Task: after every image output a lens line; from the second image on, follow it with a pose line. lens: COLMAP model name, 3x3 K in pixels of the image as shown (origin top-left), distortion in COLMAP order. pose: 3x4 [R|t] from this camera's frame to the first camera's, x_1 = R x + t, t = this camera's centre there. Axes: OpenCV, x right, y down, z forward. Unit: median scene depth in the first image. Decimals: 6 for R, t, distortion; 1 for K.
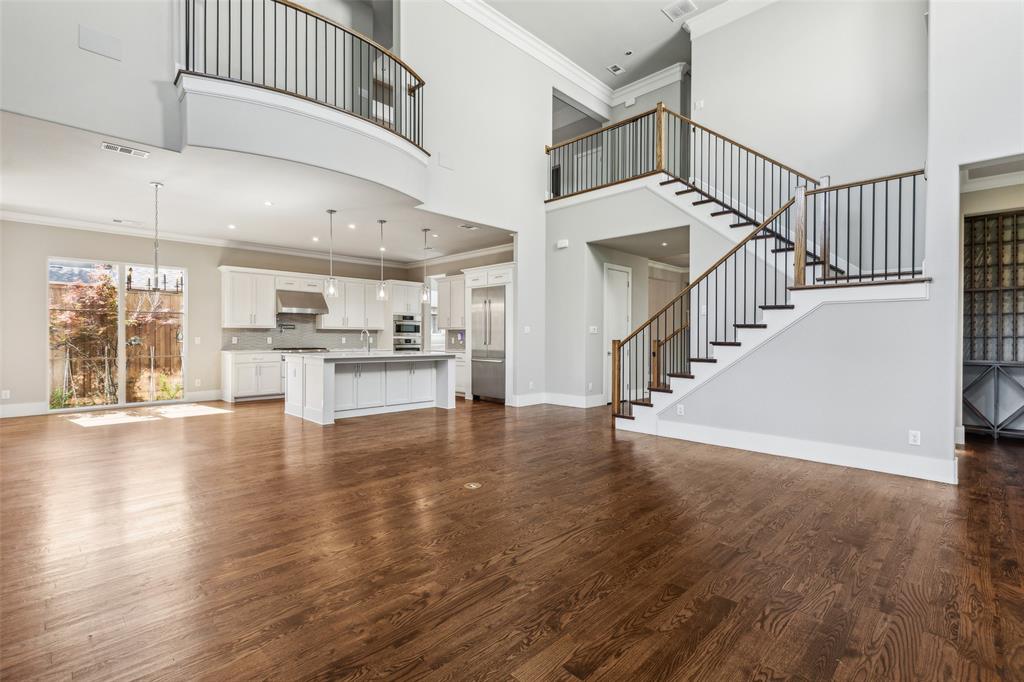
lens RADIAL K [[469.2, 0, 514.5], [0, 469.2, 335.7], [0, 0, 1]] dist [0.006227, 0.000455]
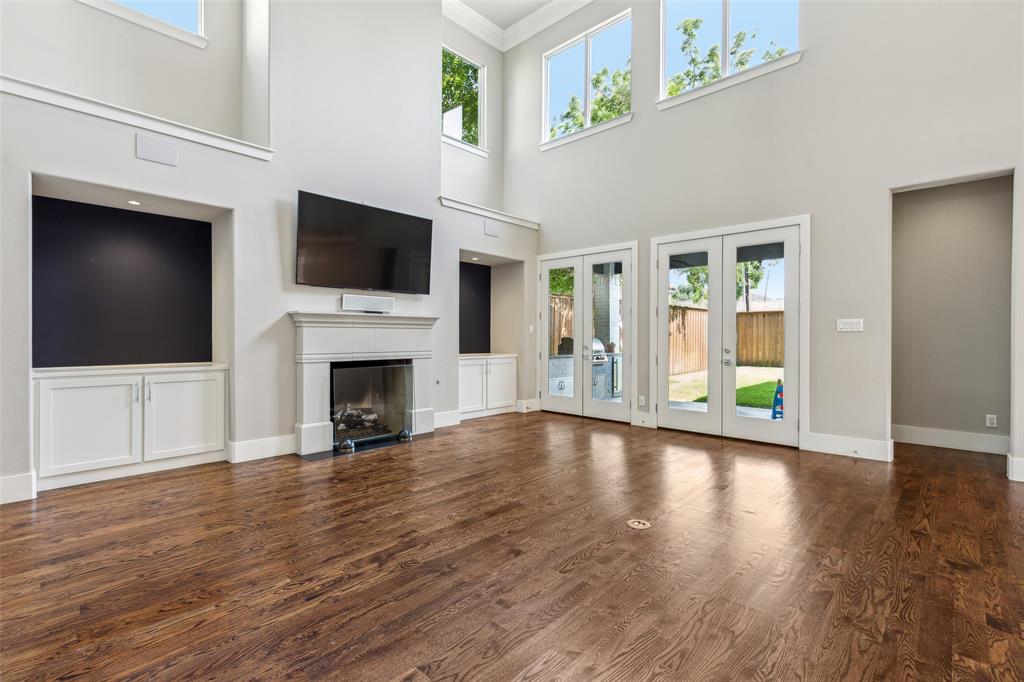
lens RADIAL K [[469.2, 0, 514.5], [0, 469.2, 335.7], [0, 0, 1]] dist [0.006227, 0.000455]
pose [[-0.999618, -0.008302, -0.026374, 0.061690], [-0.008217, 0.999961, -0.003327, 0.001122], [0.026400, -0.003109, -0.999647, 0.752390]]
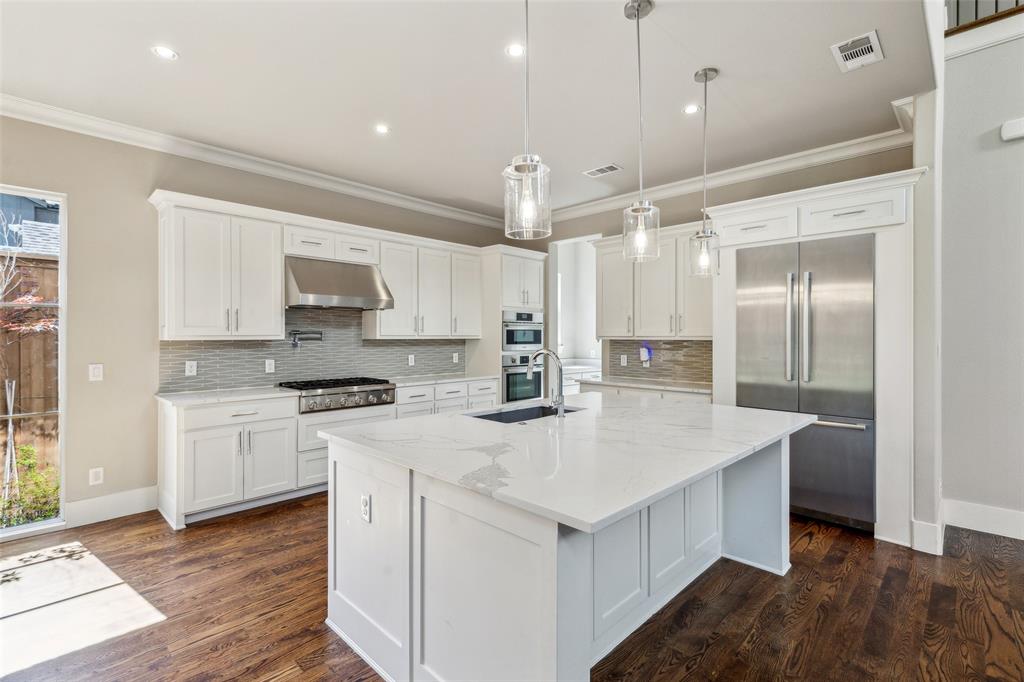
lens RADIAL K [[469.2, 0, 514.5], [0, 469.2, 335.7], [0, 0, 1]] dist [0.006227, 0.000455]
pose [[0.999876, -0.002126, 0.015626, -0.305151], [0.002068, 0.999991, 0.003740, -0.022376], [-0.015634, -0.003707, 0.999871, 0.565781]]
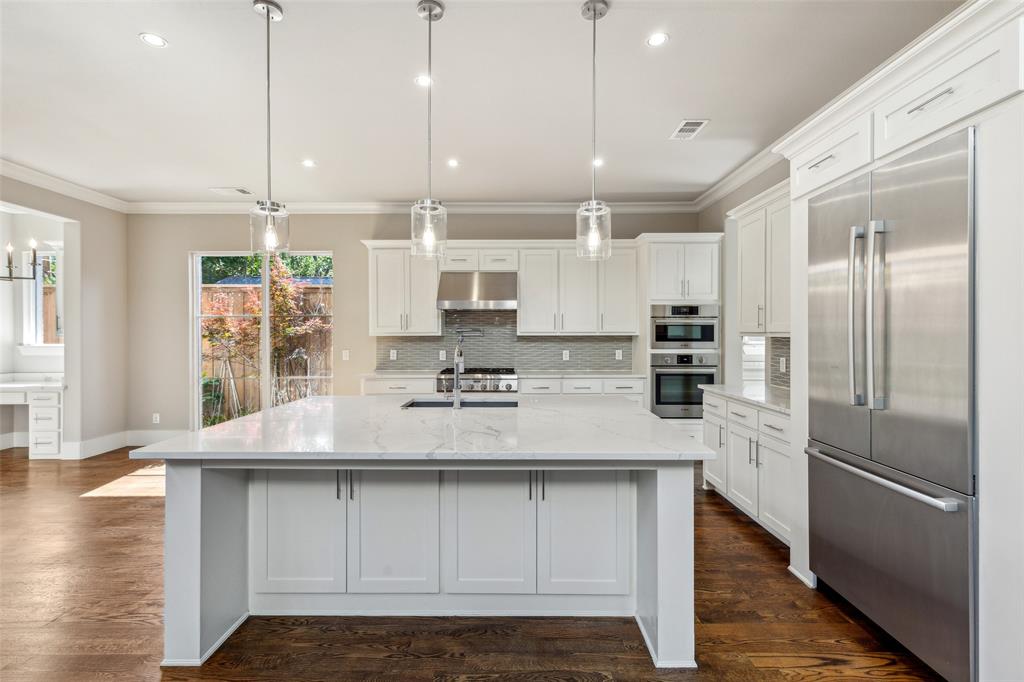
lens RADIAL K [[469.2, 0, 514.5], [0, 469.2, 335.7], [0, 0, 1]] dist [0.006227, 0.000455]
pose [[0.704424, -0.000073, -0.709779, -0.014359], [0.006510, 0.999959, 0.006357, -0.020329], [0.709749, -0.009099, 0.704396, 0.670939]]
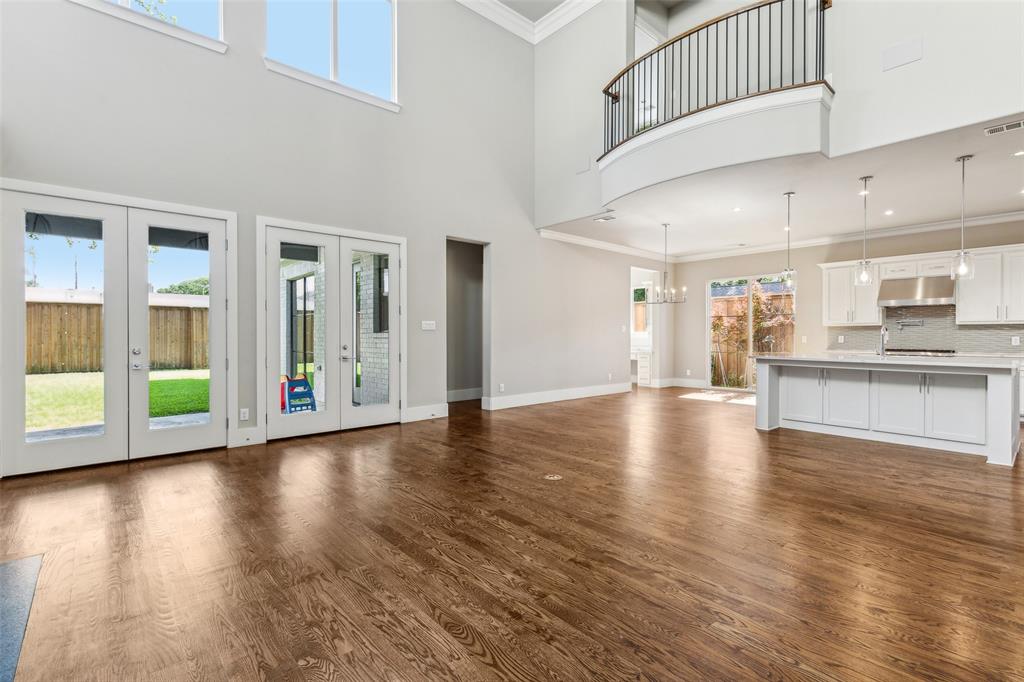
lens RADIAL K [[469.2, 0, 514.5], [0, 469.2, 335.7], [0, 0, 1]] dist [0.006227, 0.000455]
pose [[-0.066388, -0.001939, -0.997792, 0.402205], [0.002921, 0.999993, -0.002138, 0.002582], [0.997790, -0.003056, -0.066382, 0.411770]]
